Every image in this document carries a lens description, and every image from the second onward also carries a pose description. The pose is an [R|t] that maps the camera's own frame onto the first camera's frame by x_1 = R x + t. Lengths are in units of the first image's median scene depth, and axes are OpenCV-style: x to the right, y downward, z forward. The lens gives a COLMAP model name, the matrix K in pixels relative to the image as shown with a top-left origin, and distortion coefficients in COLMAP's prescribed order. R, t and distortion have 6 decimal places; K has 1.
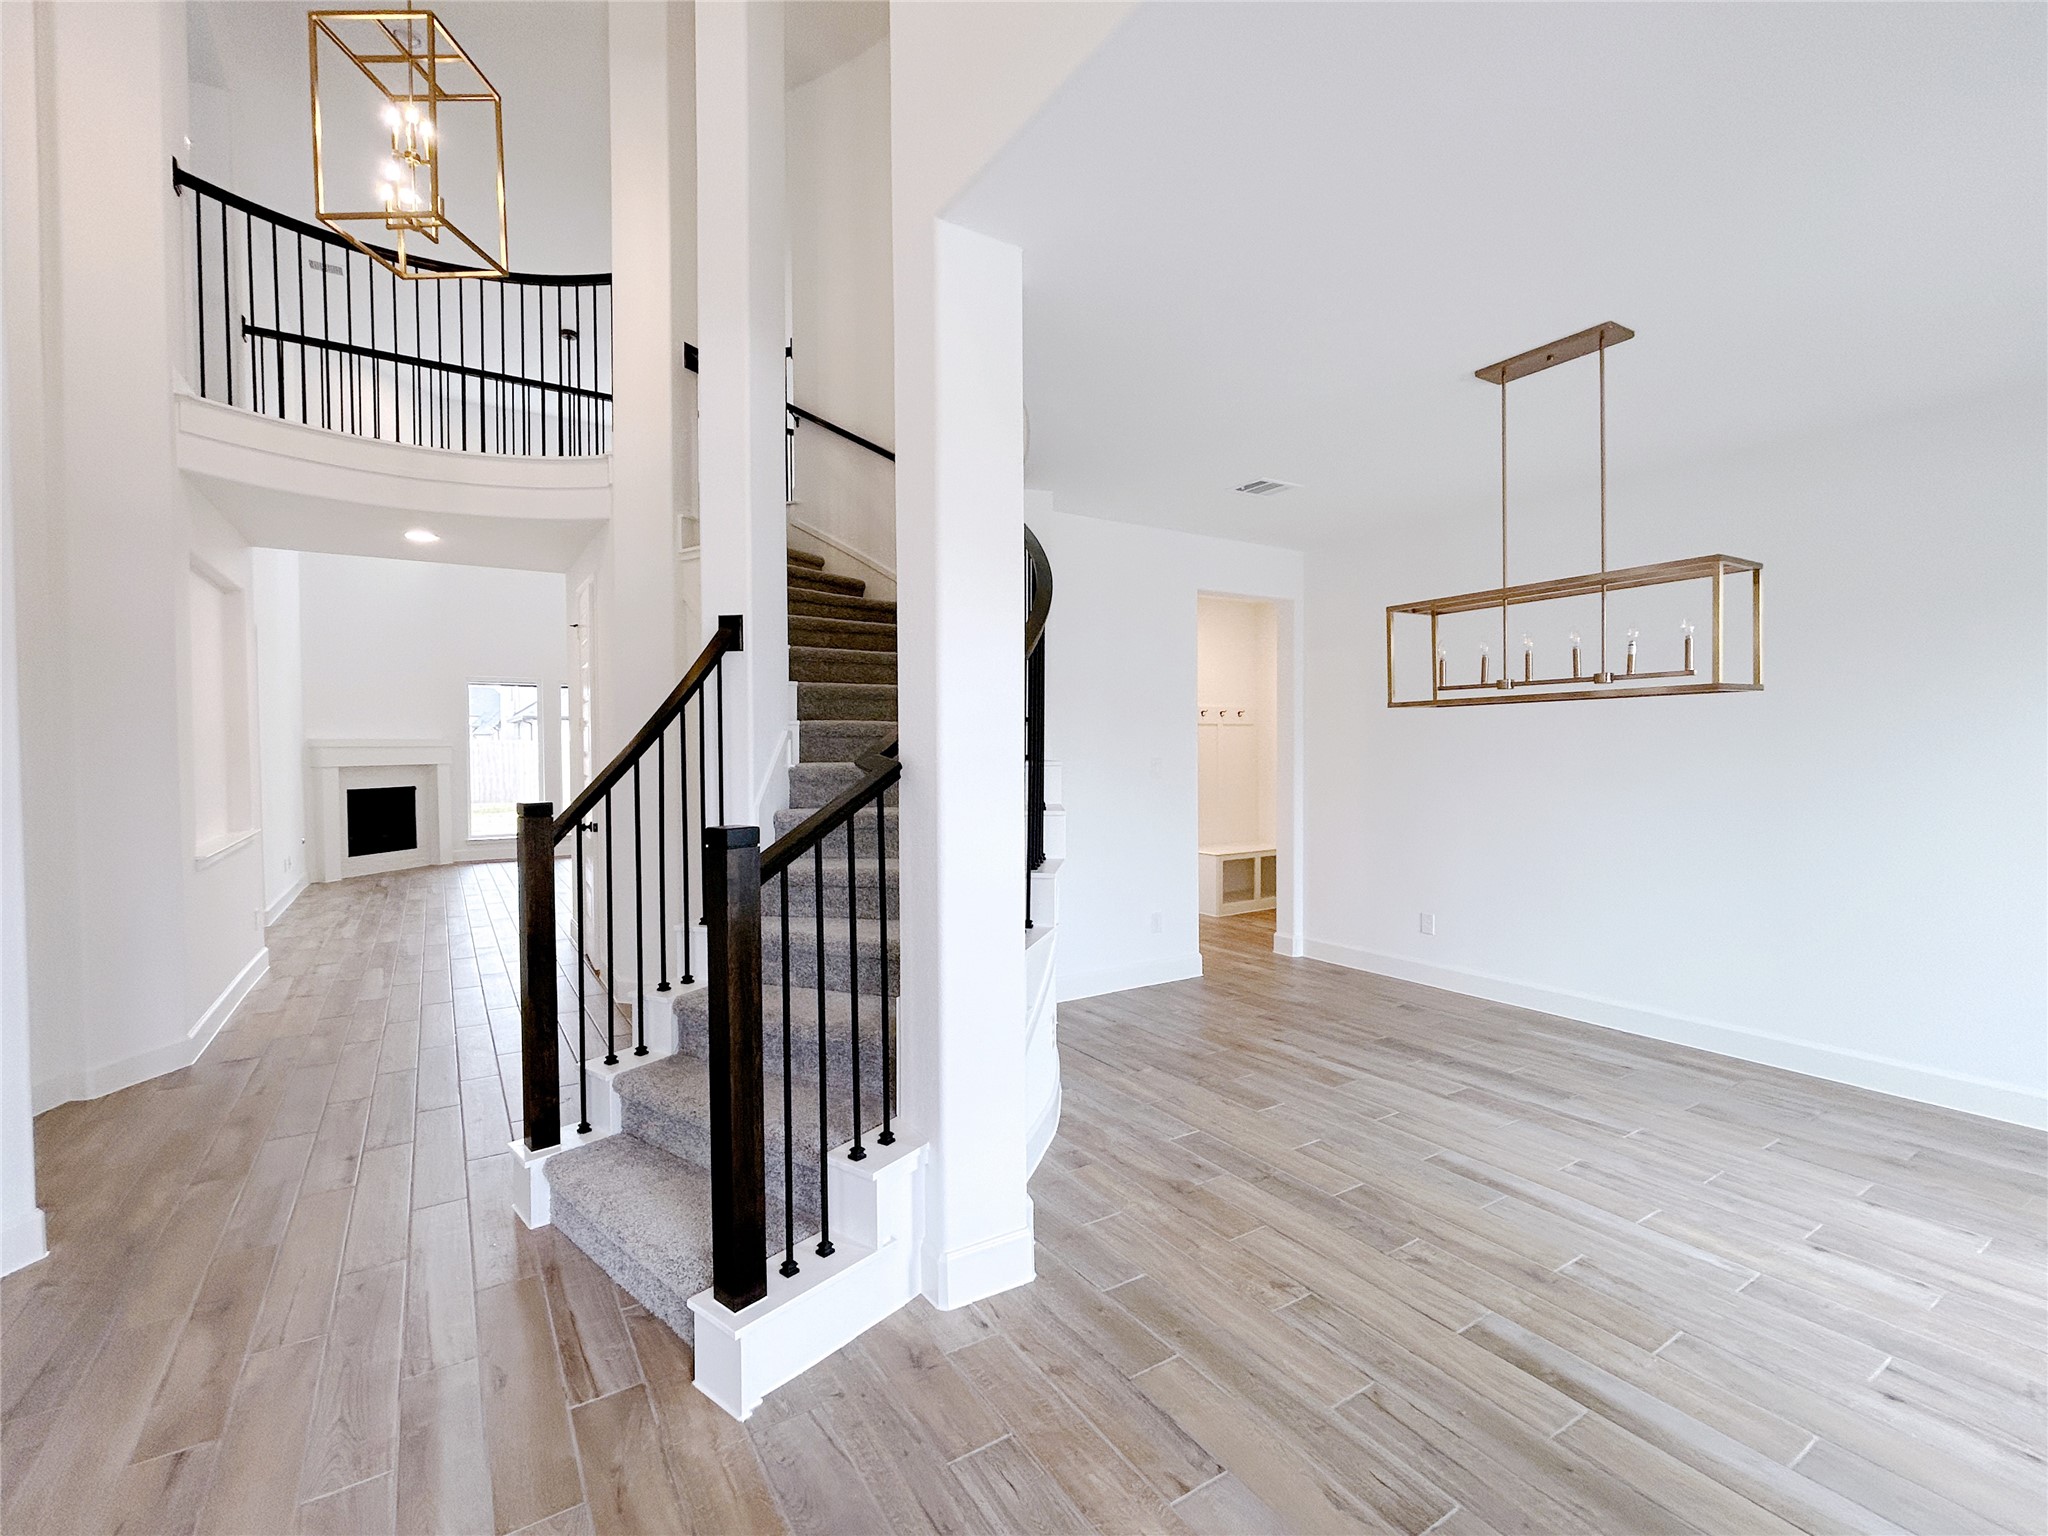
lens RADIAL K [[929.8, 0, 1026.2], [0, 929.8, 767.1], [0, 0, 1]] dist [-0.002019, 0.010747]
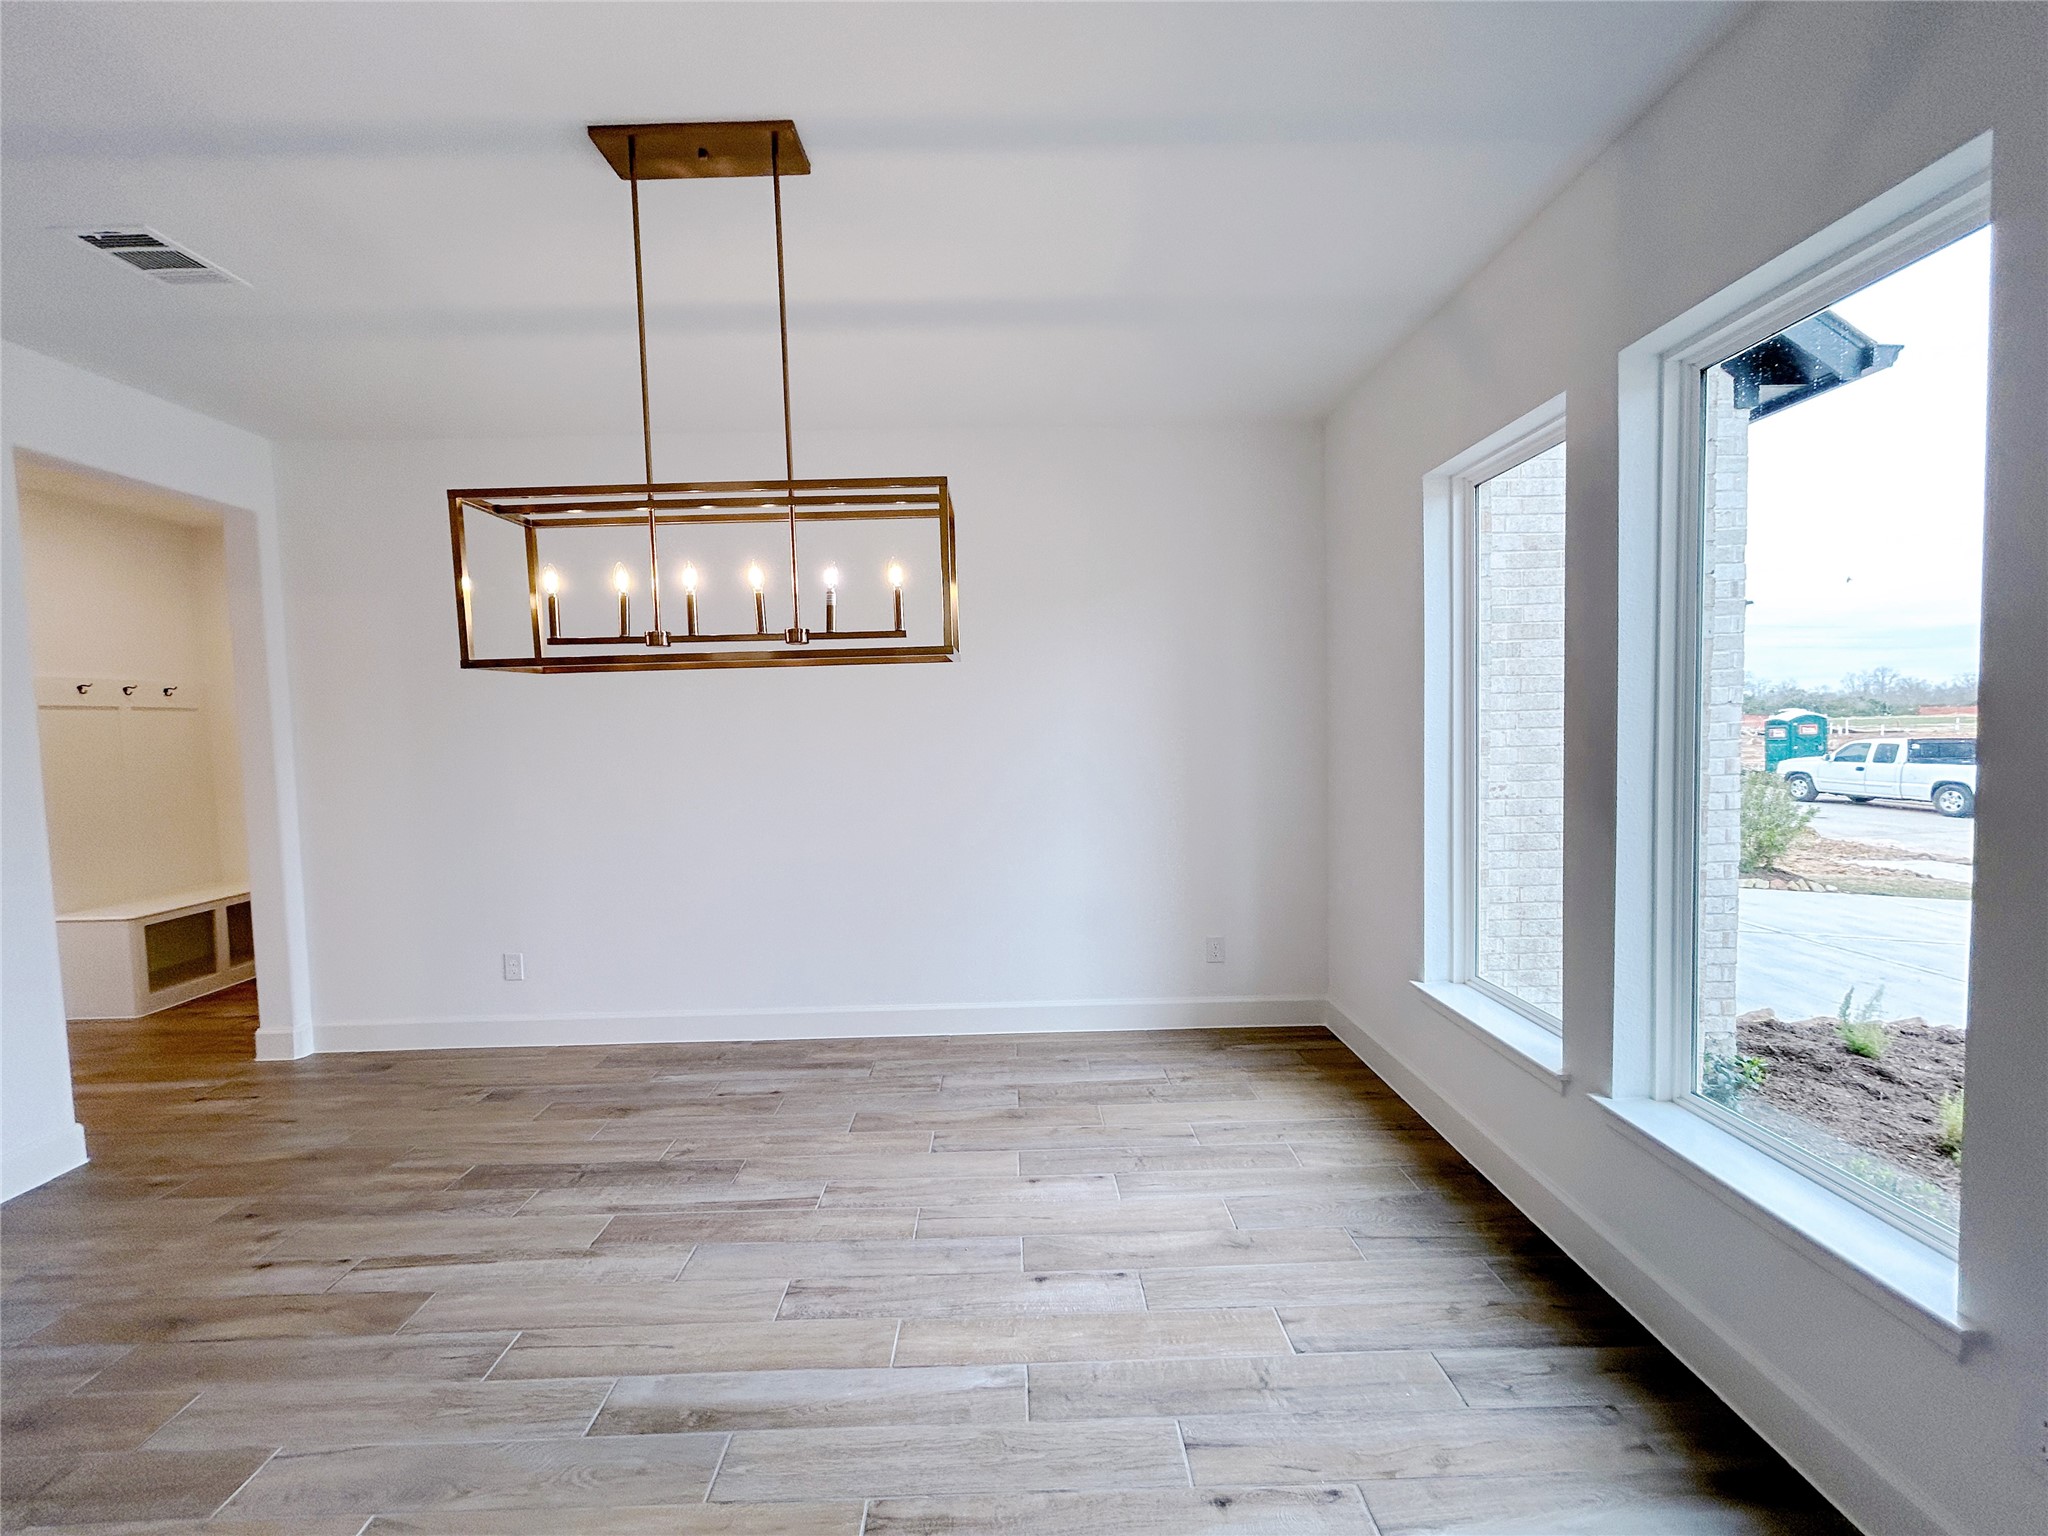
lens RADIAL K [[821.1, 0, 1018.6], [0, 821.1, 768.8], [0, 0, 1]] dist [-0.004793, -0.000046]
pose [[0.533472, -0.053151, 0.844146, 0.129275], [0.037447, 0.998529, 0.039206, -0.008257], [-0.844989, 0.010695, 0.534677, 0.399082]]
